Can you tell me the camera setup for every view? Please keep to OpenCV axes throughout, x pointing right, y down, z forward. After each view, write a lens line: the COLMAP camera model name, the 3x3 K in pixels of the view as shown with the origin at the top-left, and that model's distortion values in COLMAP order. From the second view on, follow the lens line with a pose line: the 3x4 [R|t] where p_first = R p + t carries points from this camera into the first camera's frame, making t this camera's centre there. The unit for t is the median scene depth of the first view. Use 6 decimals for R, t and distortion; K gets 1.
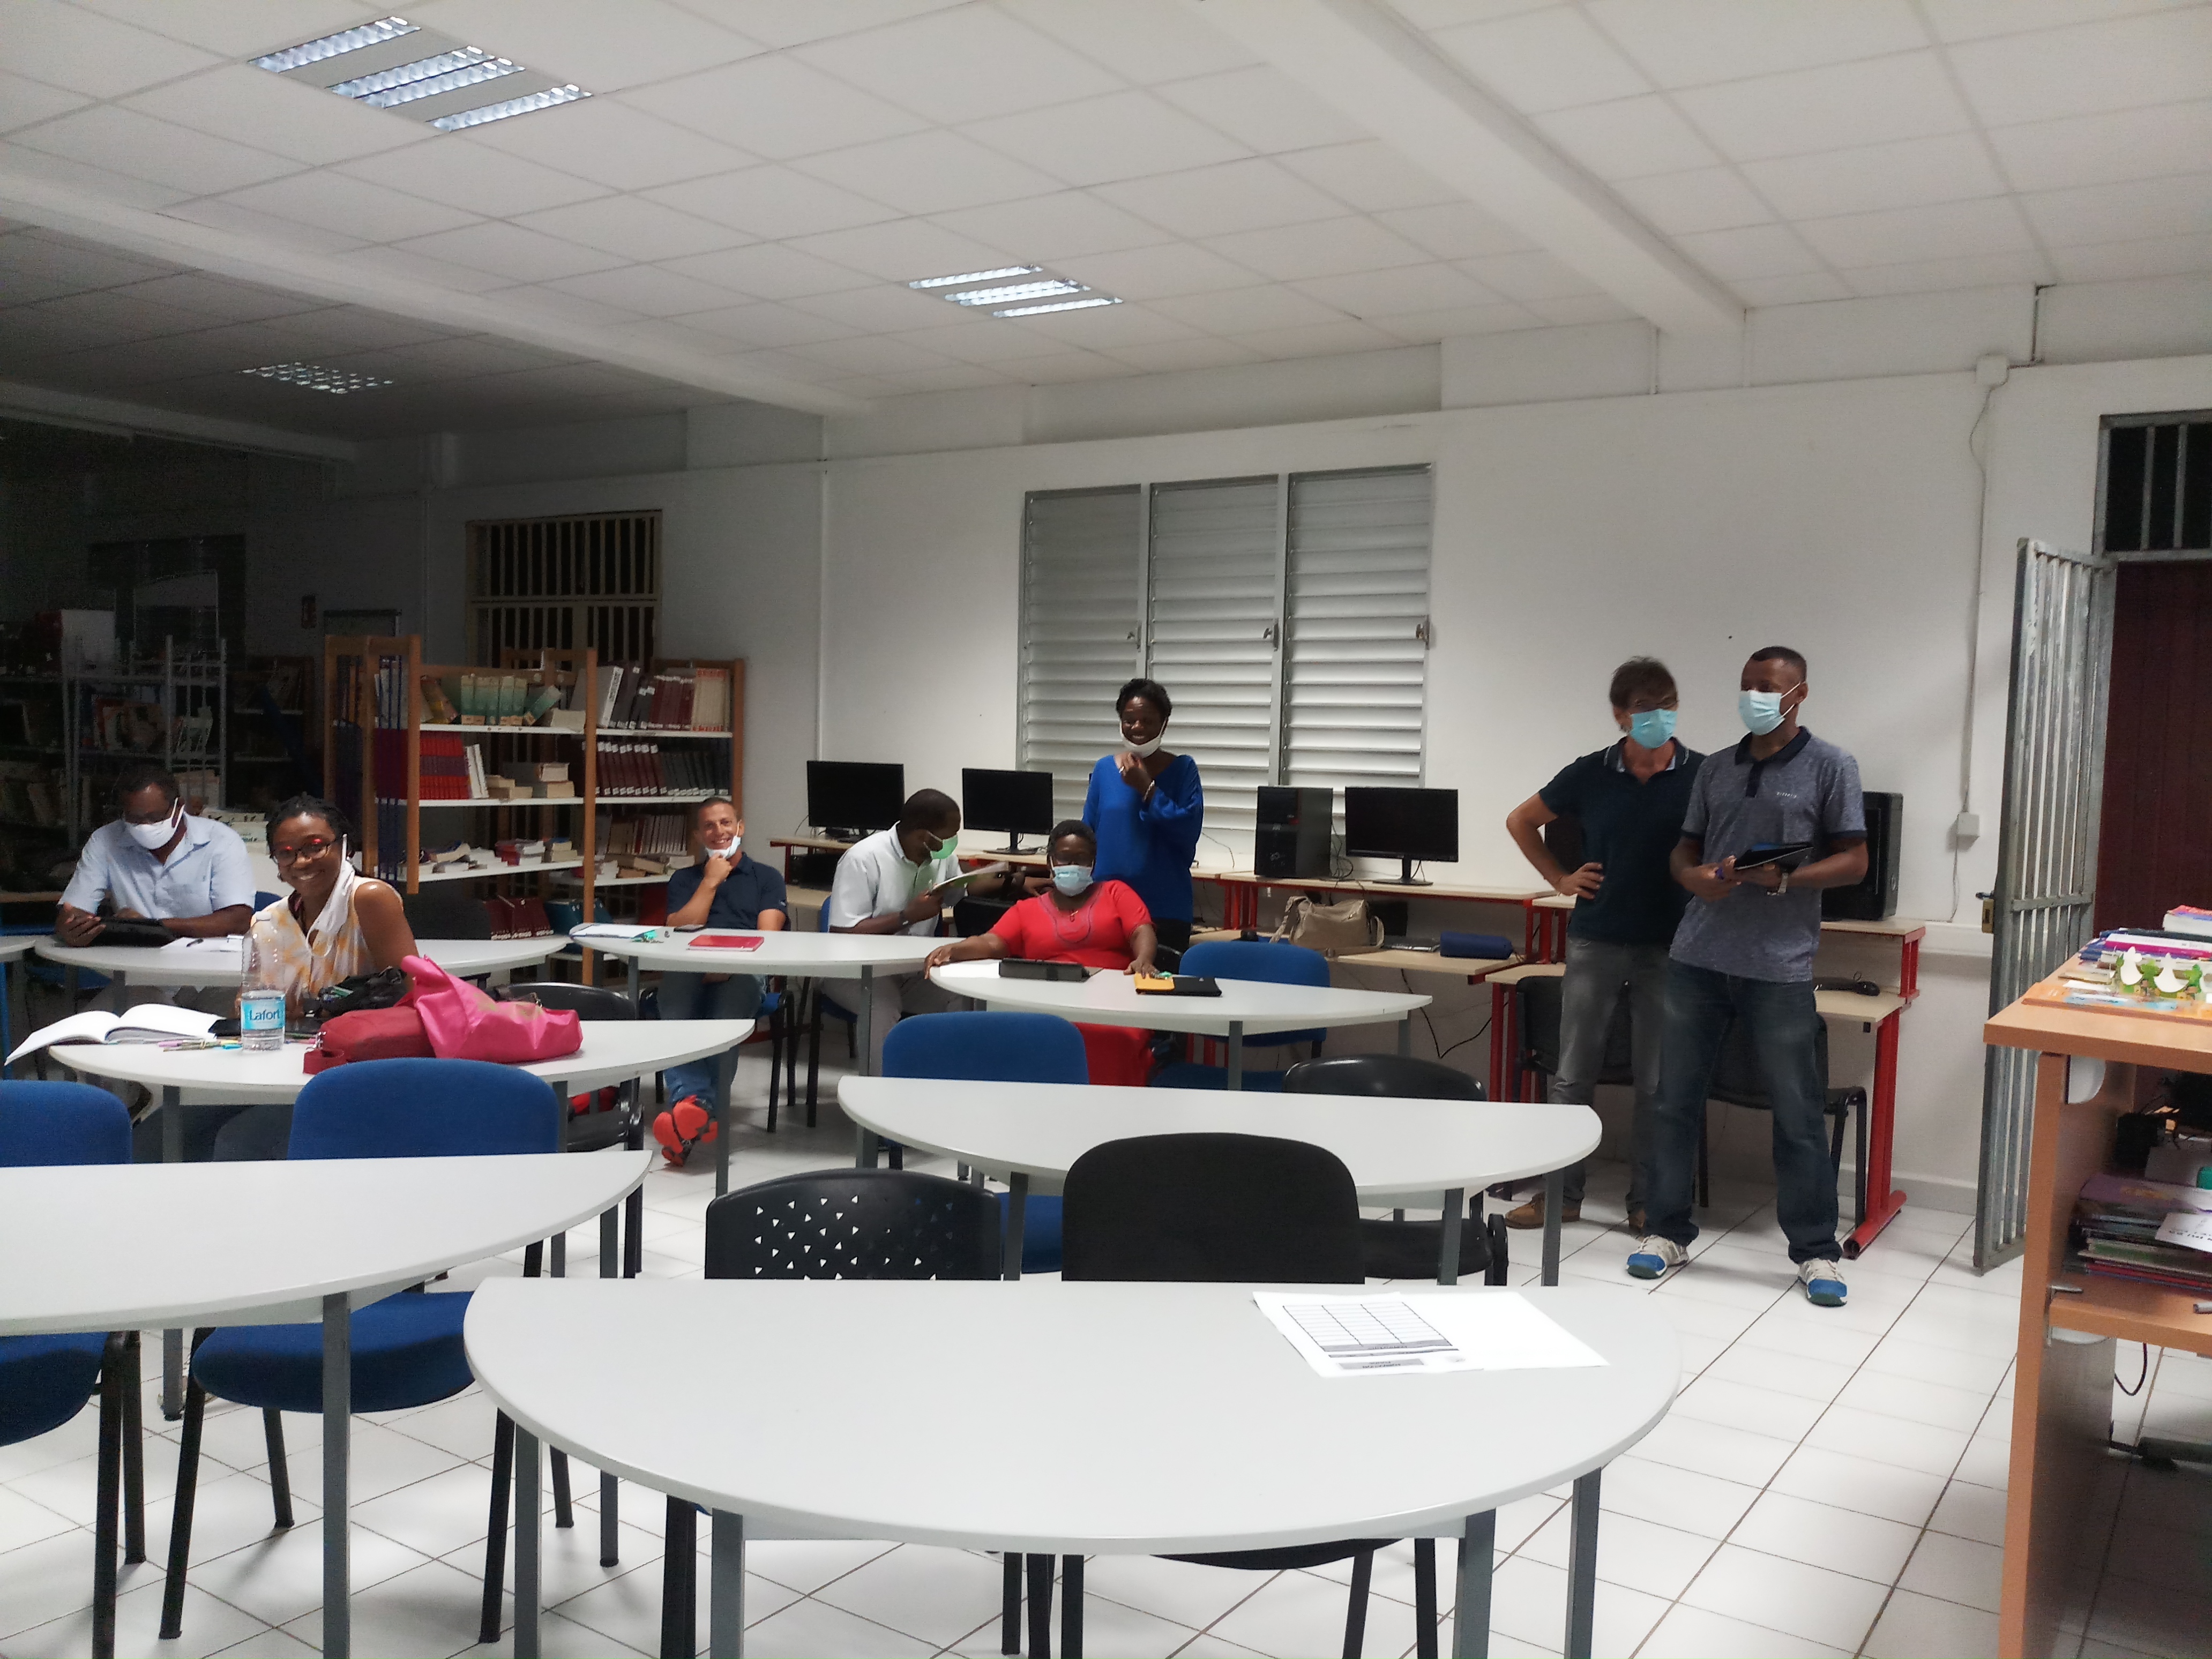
lens RADIAL K [[1771.9, 0, 1109.6], [0, 1771.9, 853.1], [0, 0, 1]] dist [0.080330, -0.186249]
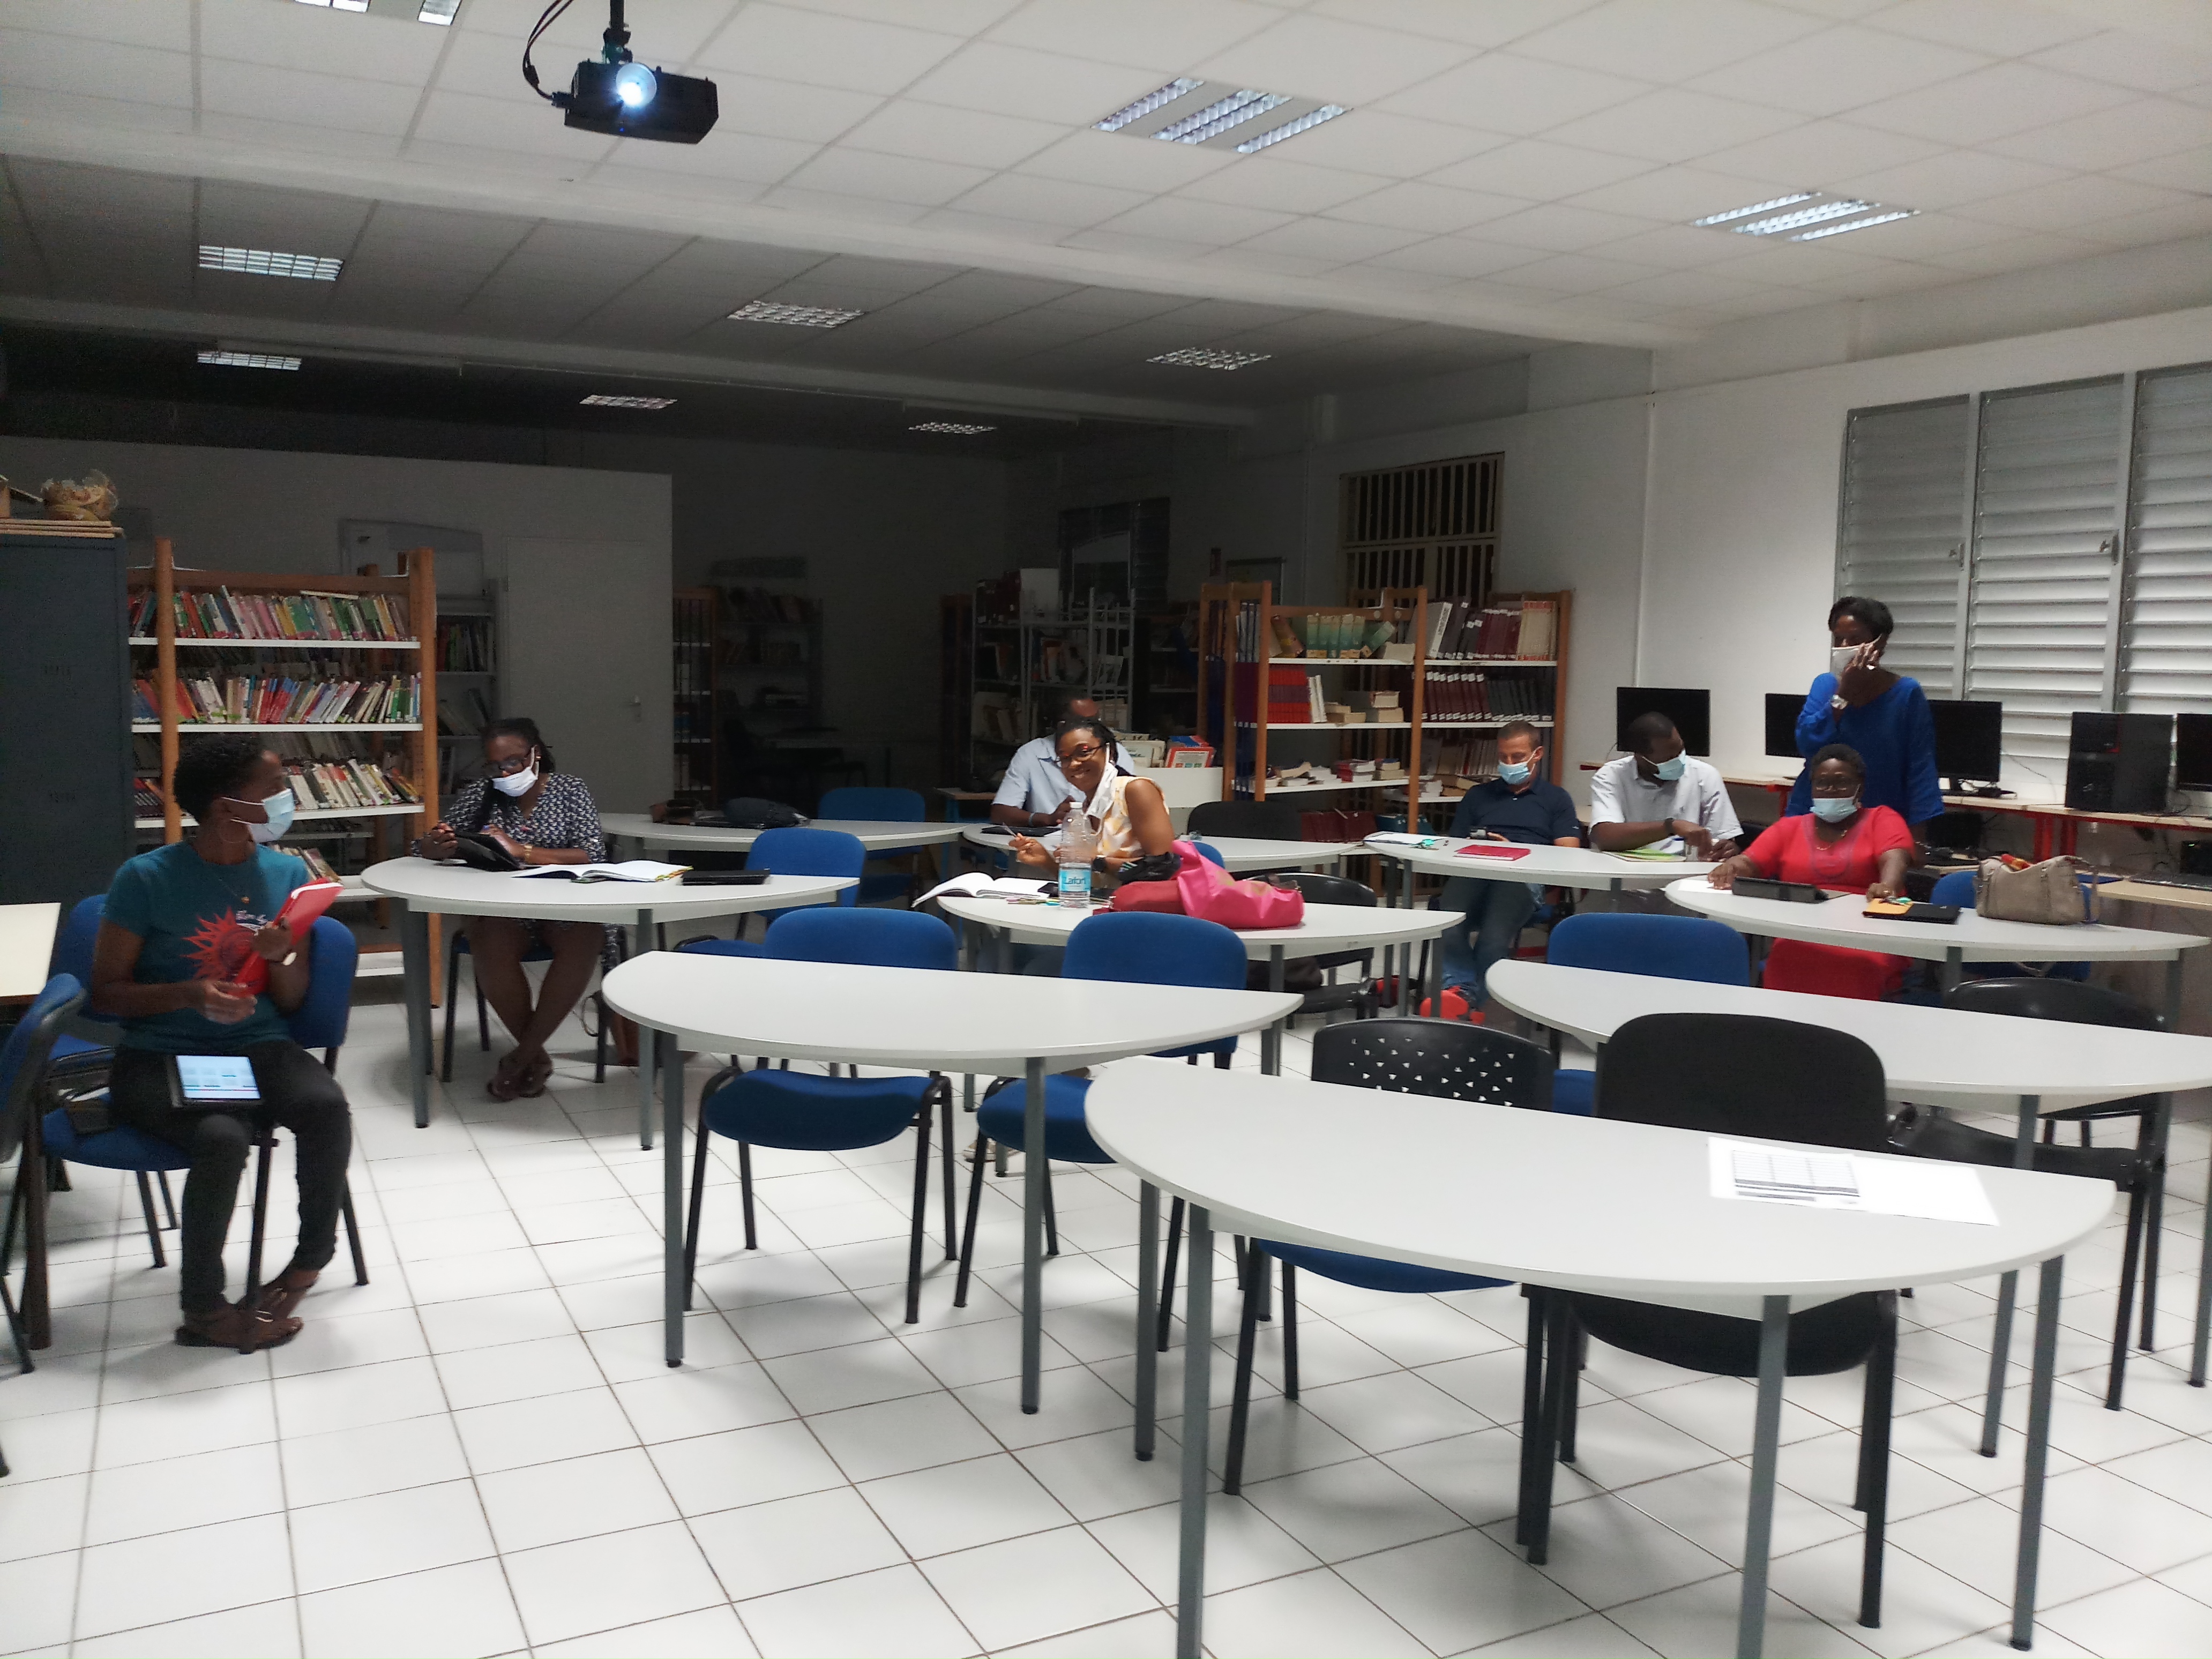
lens RADIAL K [[1771.9, 0, 1109.6], [0, 1771.9, 853.1], [0, 0, 1]] dist [0.080330, -0.186249]
pose [[0.871771, 0.041438, -0.488158, 0.088402], [-0.022470, 0.998750, 0.044654, 0.005195], [0.489398, -0.027959, 0.871612, -0.060296]]
